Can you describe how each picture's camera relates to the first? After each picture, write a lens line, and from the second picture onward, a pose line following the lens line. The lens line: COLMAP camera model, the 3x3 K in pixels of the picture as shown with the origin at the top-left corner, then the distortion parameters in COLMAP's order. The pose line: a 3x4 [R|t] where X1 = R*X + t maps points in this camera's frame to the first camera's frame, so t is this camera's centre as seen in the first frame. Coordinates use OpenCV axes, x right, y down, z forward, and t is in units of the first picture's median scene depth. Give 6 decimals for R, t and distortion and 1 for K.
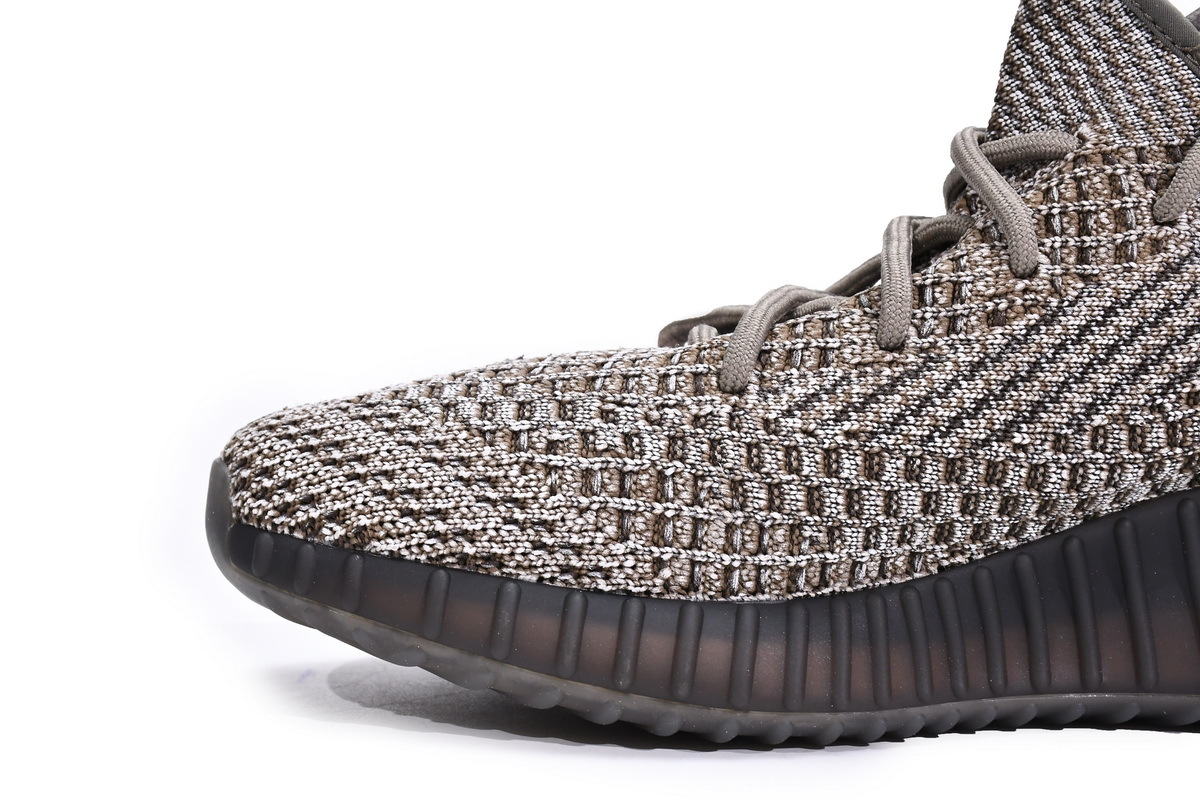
lens RADIAL K [[2725.9, 0, 600.0], [0, 2725.9, 400.0], [0, 0, 1]] dist [-0.020107, 0.338272]
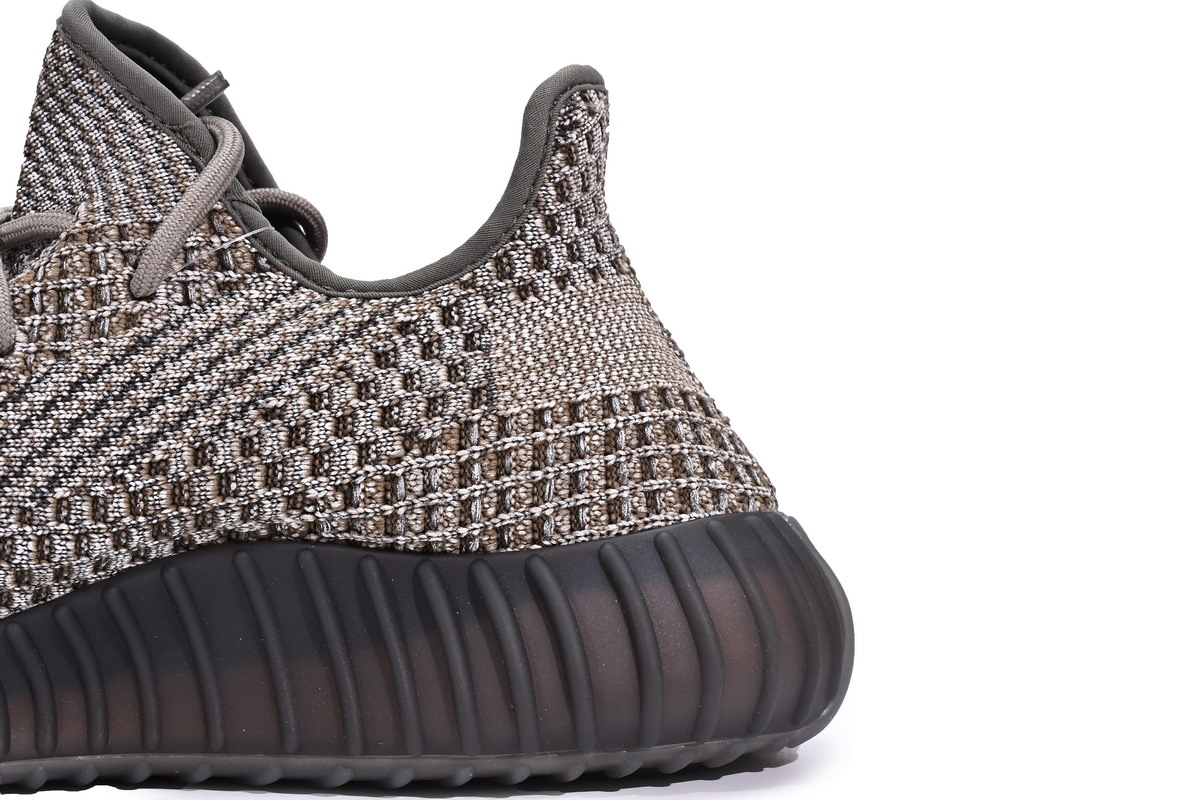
lens RADIAL K [[2725.9, 0, 600.0], [0, 2725.9, 400.0], [0, 0, 1]] dist [-0.020107, 0.338272]
pose [[0.999057, -0.033174, -0.028024, 0.411415], [0.033033, 0.999439, -0.005488, -0.015036], [0.028190, 0.004557, 0.999592, -0.026629]]
